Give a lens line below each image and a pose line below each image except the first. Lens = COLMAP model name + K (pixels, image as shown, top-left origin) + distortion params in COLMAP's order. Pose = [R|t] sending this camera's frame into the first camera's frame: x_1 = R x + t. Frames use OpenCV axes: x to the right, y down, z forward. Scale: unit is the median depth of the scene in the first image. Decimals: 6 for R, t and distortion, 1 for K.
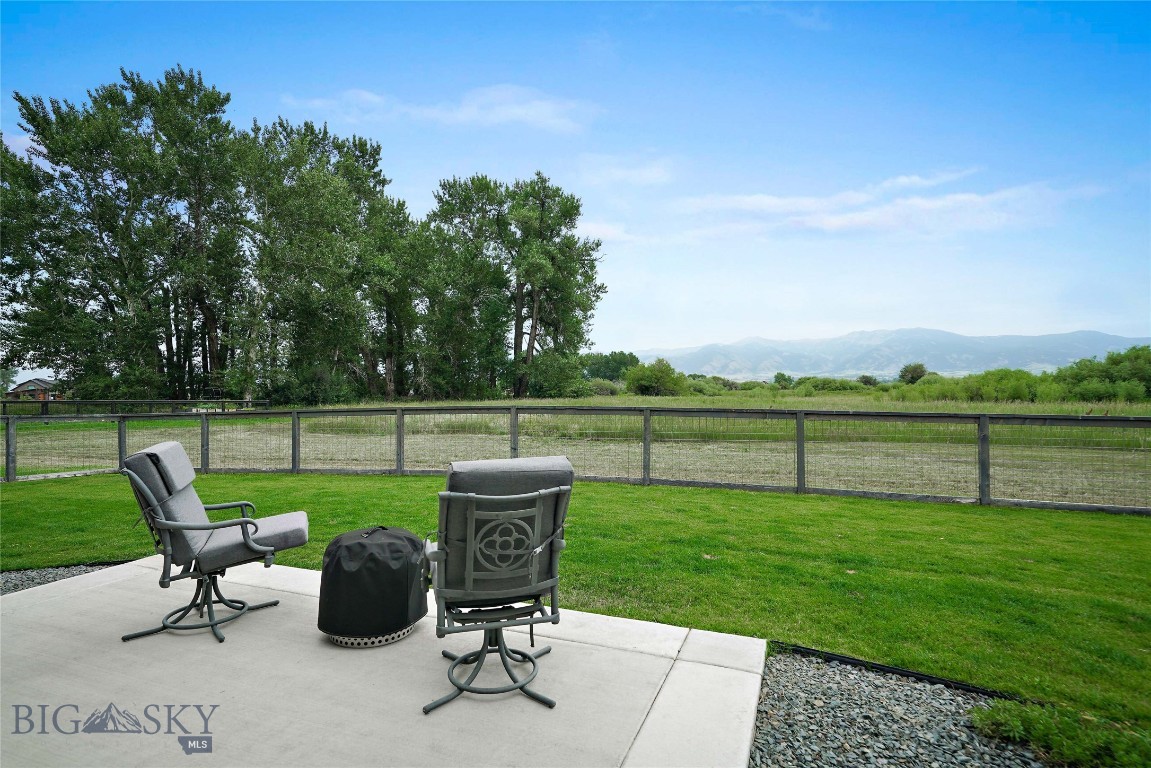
lens RADIAL K [[580.8, 0, 570.7], [0, 580.8, 385.7], [0, 0, 1]] dist [0.018407, 0.001802]
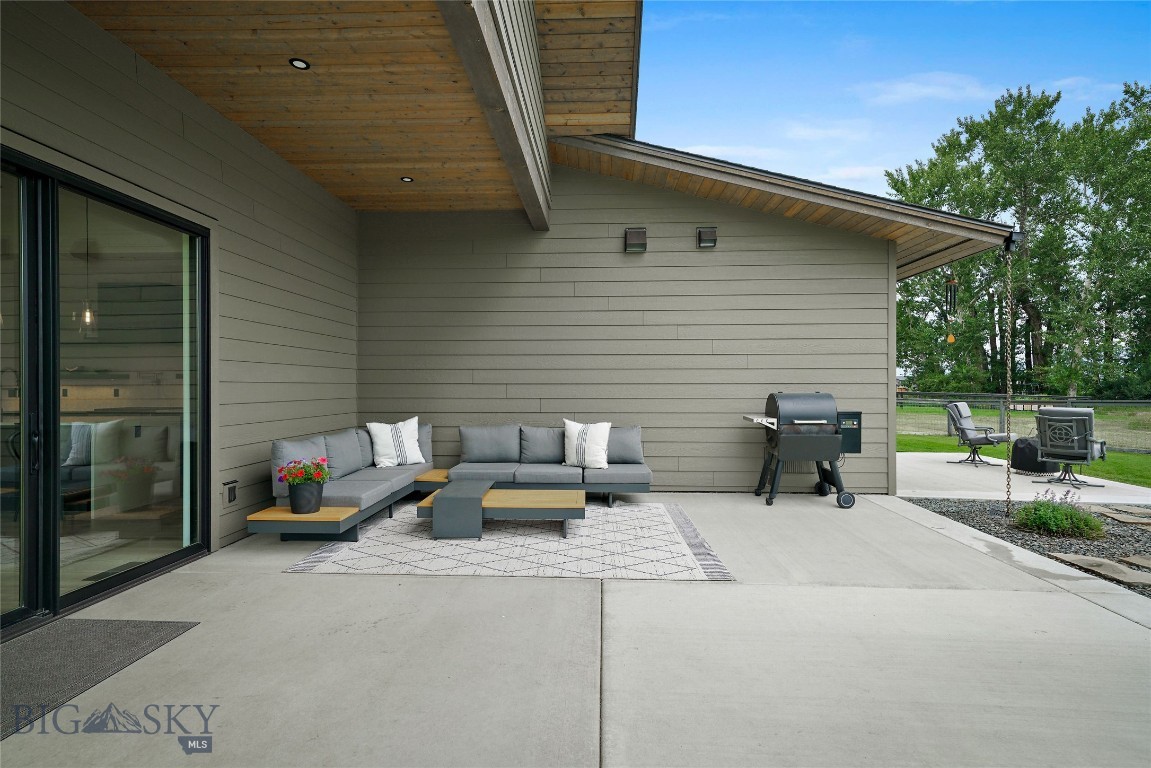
lens RADIAL K [[580.8, 0, 570.7], [0, 580.8, 385.7], [0, 0, 1]] dist [0.018407, 0.001802]
pose [[0.332826, 0.010341, -0.942932, 0.086211], [-0.003260, 0.999947, 0.009816, -0.000325], [0.942983, -0.000193, 0.332842, -0.109653]]
